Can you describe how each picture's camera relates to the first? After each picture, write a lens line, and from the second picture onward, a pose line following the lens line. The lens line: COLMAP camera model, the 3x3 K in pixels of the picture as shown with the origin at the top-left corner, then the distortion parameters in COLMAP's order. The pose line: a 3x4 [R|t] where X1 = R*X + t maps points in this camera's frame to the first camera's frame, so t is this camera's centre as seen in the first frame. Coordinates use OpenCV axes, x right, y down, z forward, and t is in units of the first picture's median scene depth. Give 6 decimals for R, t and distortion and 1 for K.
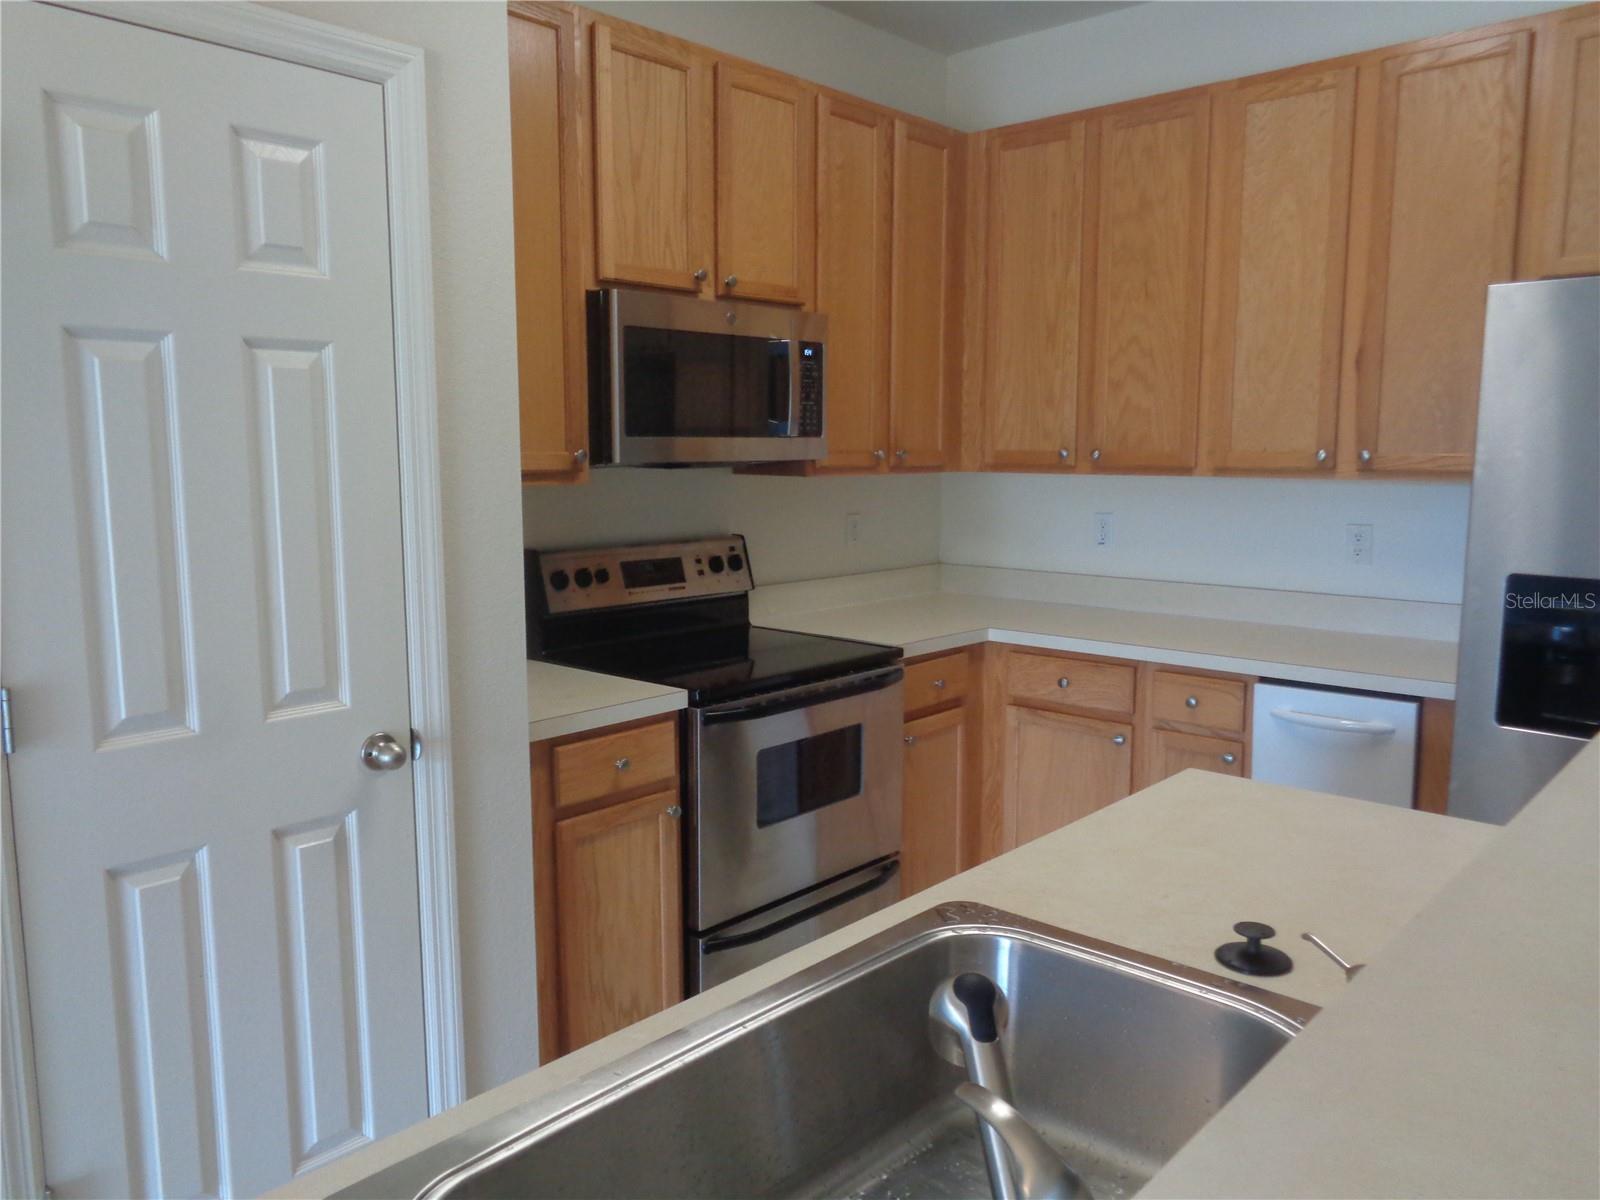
lens RADIAL K [[1203.8, 0, 802.2], [0, 1203.8, 604.6], [0, 0, 1]] dist [-0.000196, 0.006568]
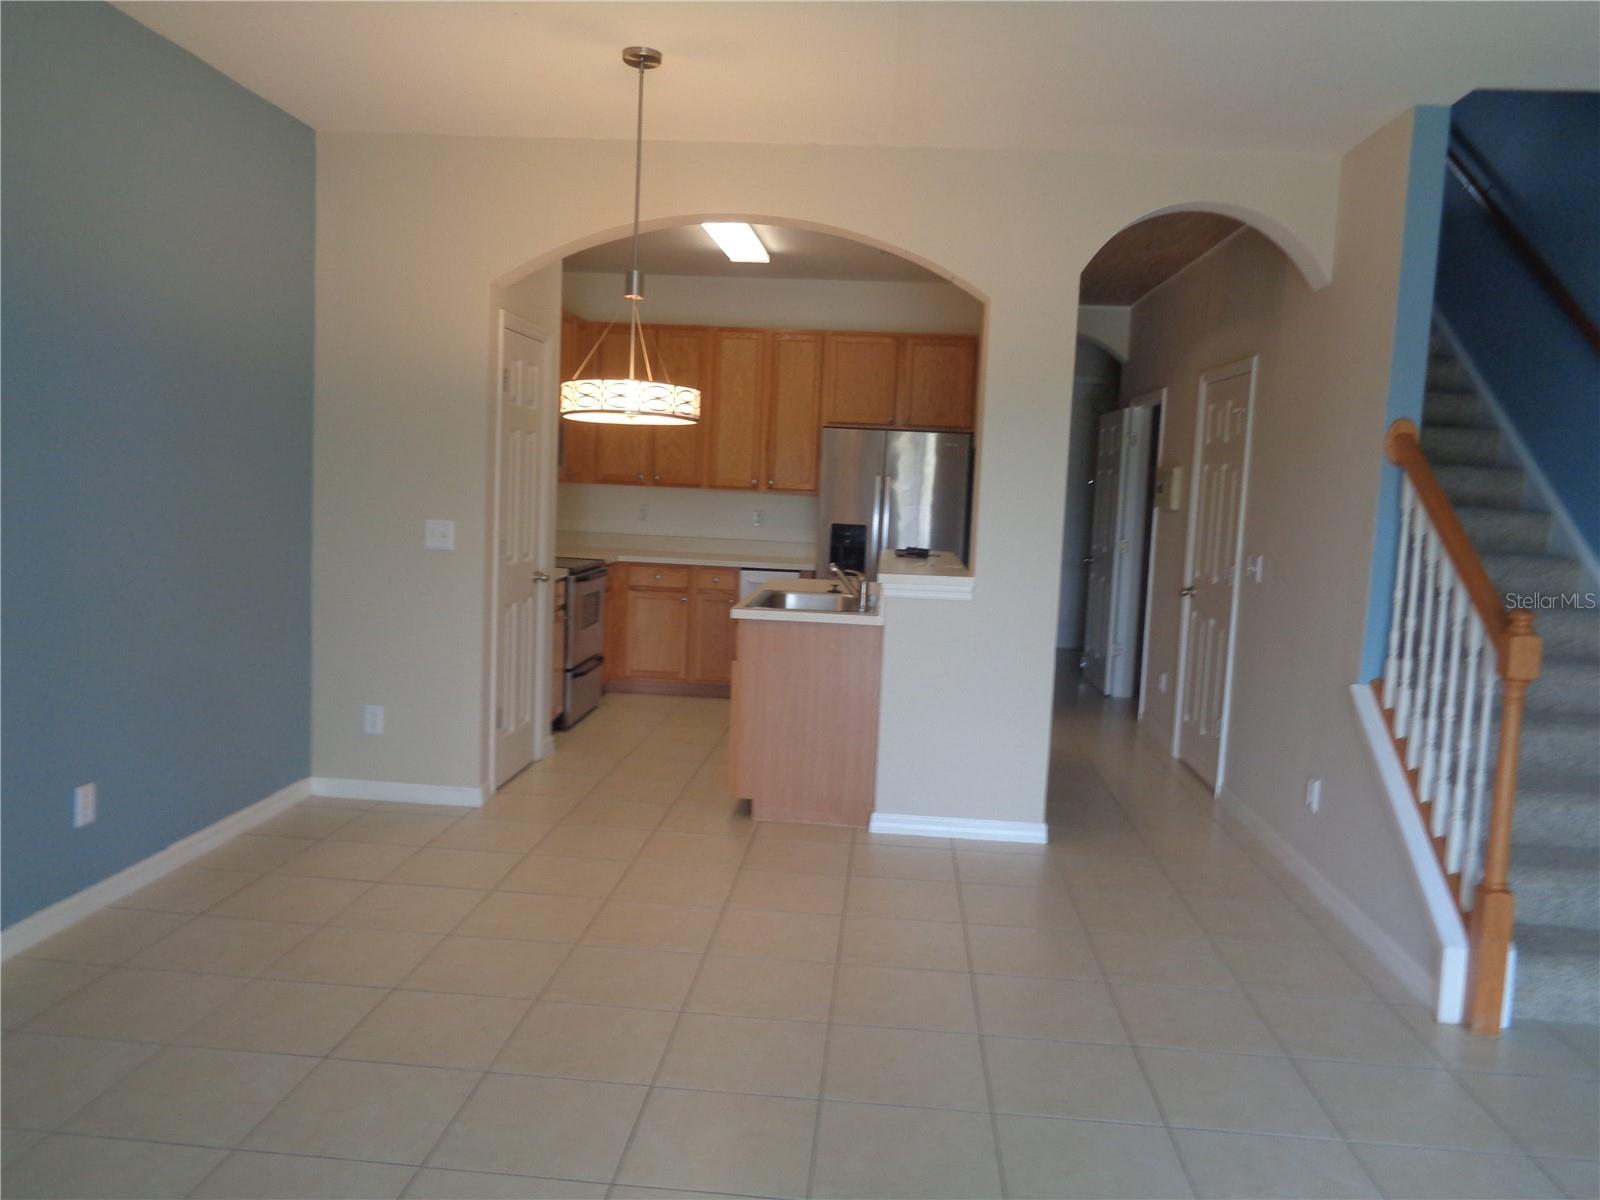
lens RADIAL K [[1203.8, 0, 802.2], [0, 1203.8, 604.6], [0, 0, 1]] dist [-0.000196, 0.006568]
pose [[0.788224, -0.026040, 0.614837, -1.043348], [0.035264, 0.999374, -0.002883, 0.143077], [-0.614377, 0.023954, 0.788649, -1.042582]]
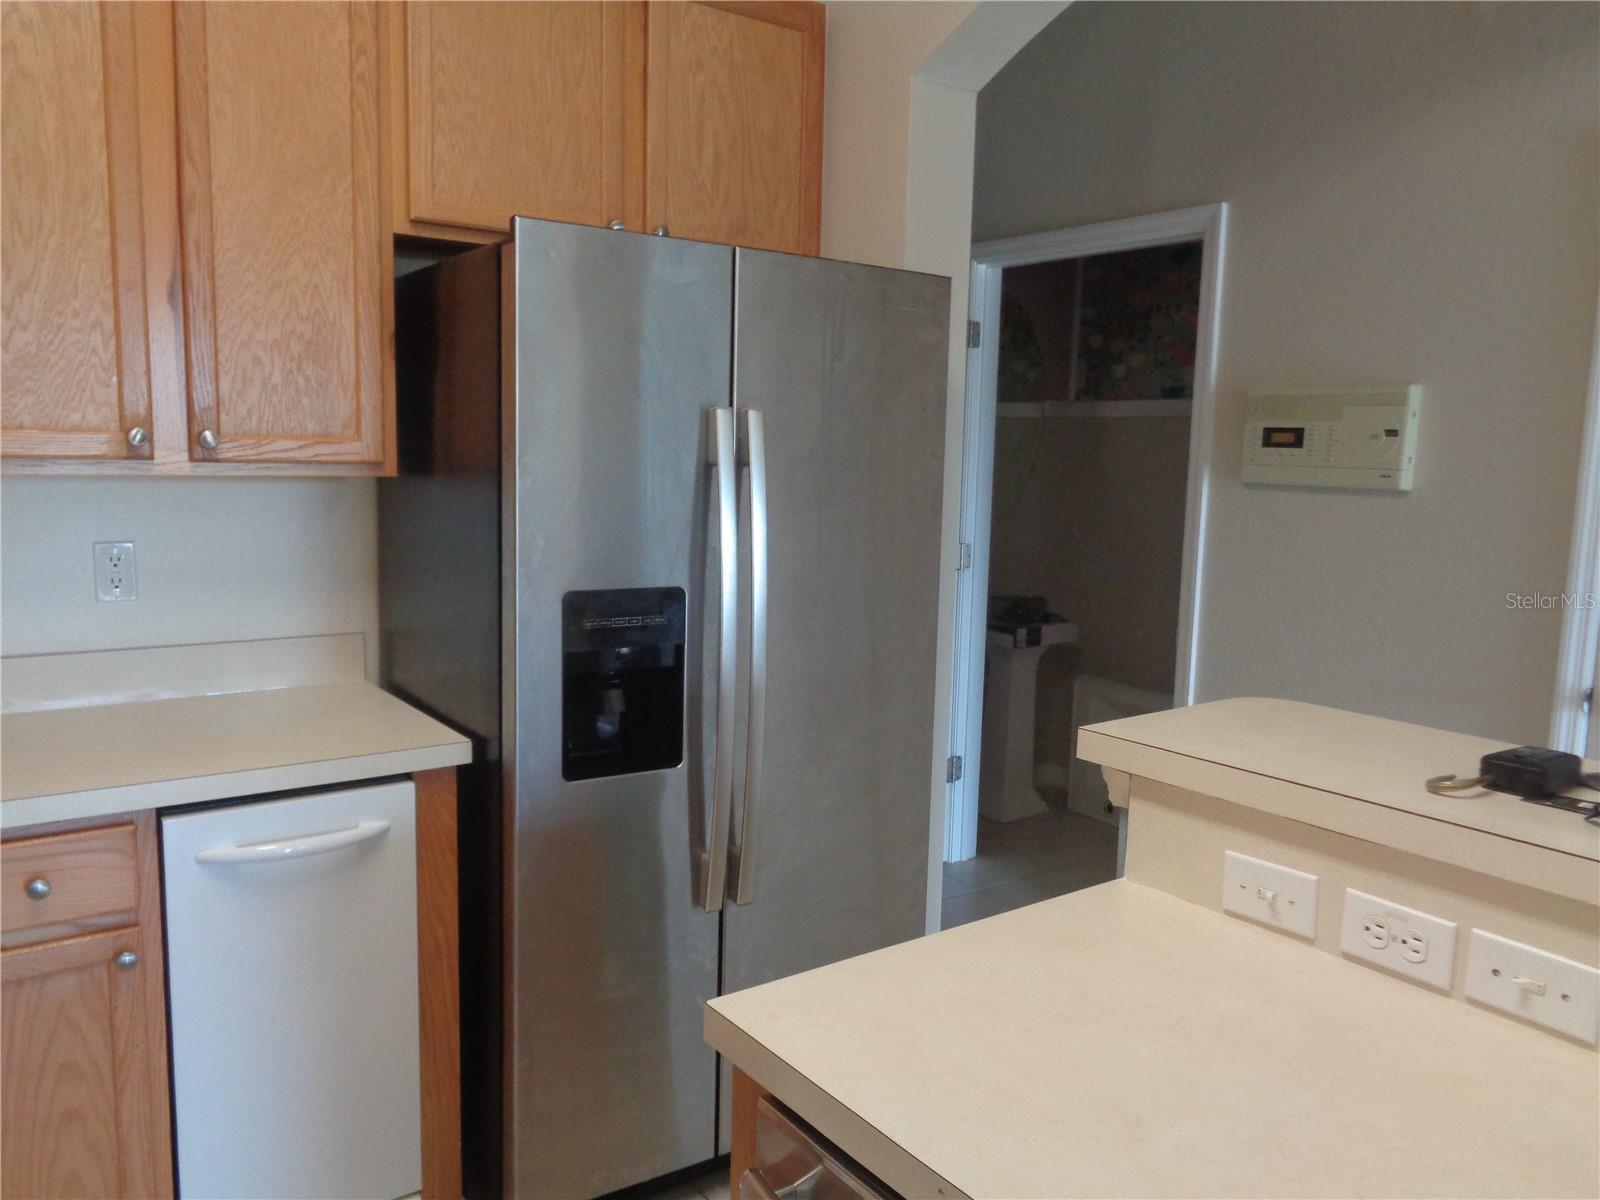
lens RADIAL K [[1203.8, 0, 802.2], [0, 1203.8, 604.6], [0, 0, 1]] dist [-0.000196, 0.006568]
pose [[0.206606, -0.114640, 0.971685, -0.118118], [0.106782, 0.989822, 0.094075, -0.059718], [-0.972580, 0.084322, 0.216745, 0.530935]]
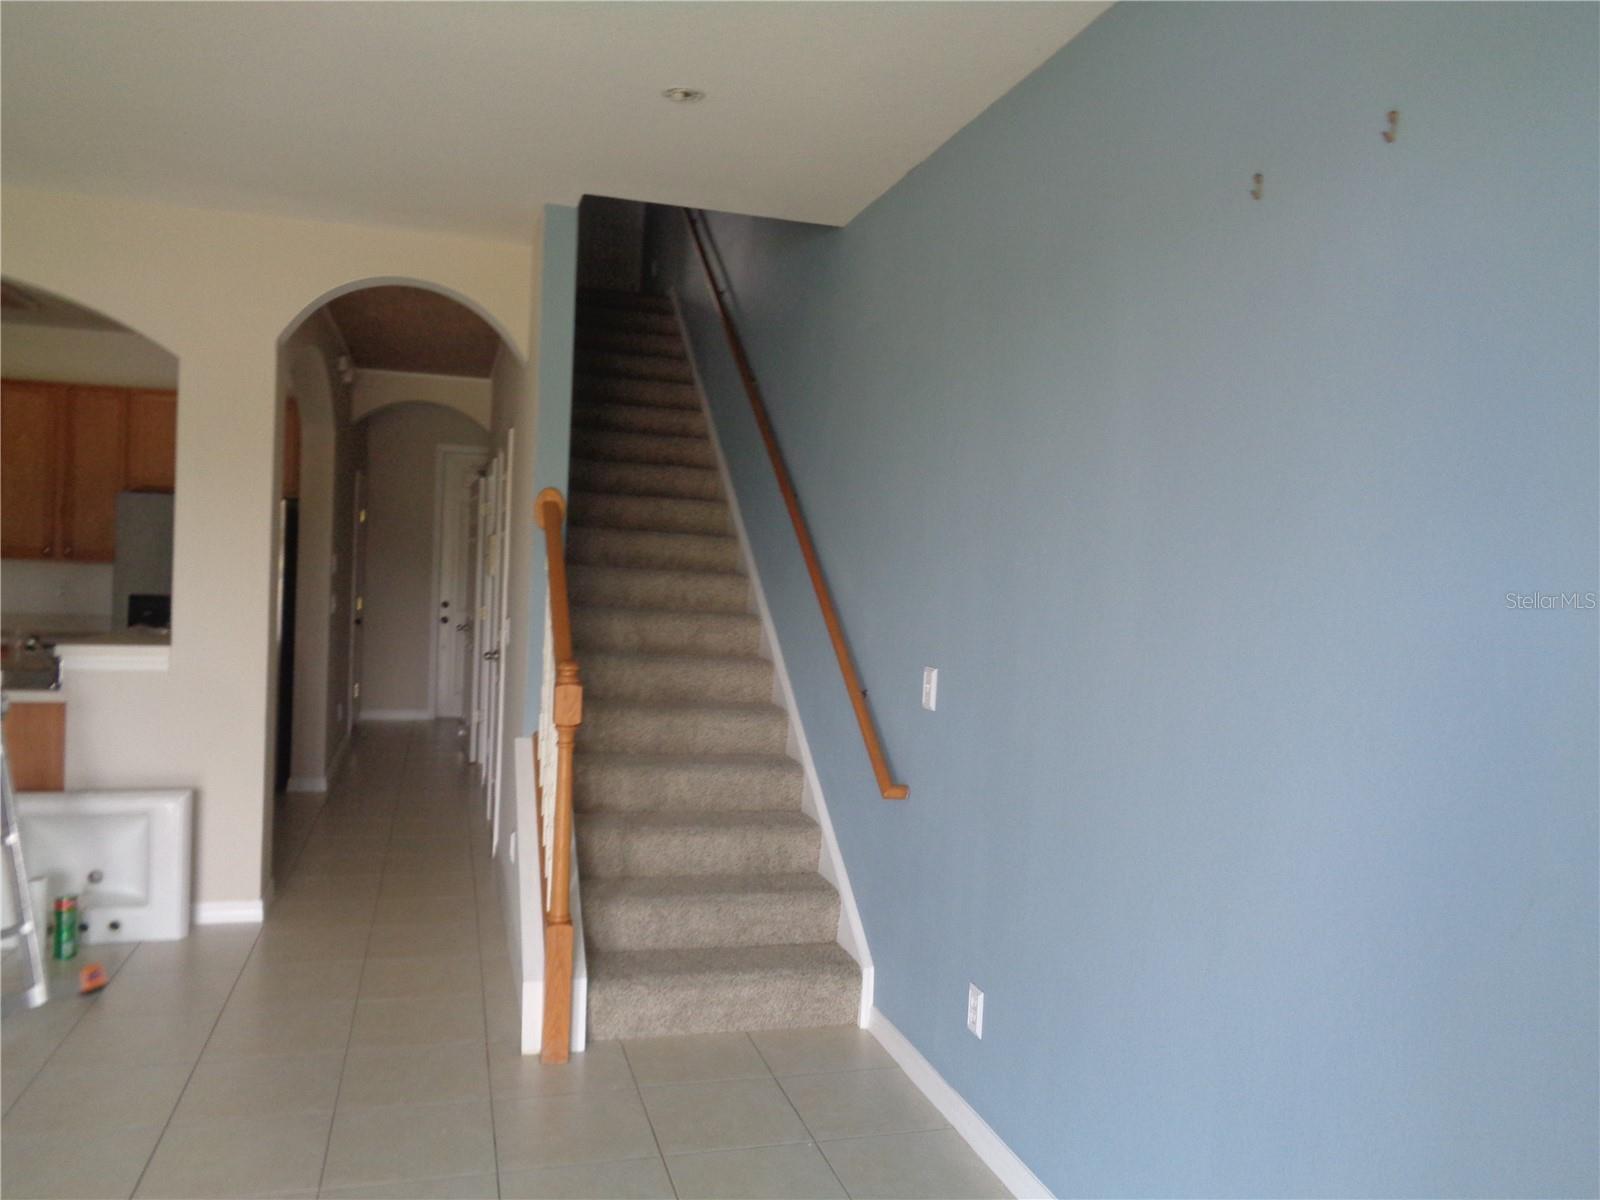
lens RADIAL K [[1203.8, 0, 802.2], [0, 1203.8, 604.6], [0, 0, 1]] dist [-0.000196, 0.006568]
pose [[0.524086, 0.001307, 0.851664, -0.761095], [0.069174, 0.996629, -0.044097, 0.179358], [-0.848851, 0.082024, 0.522229, -1.398356]]
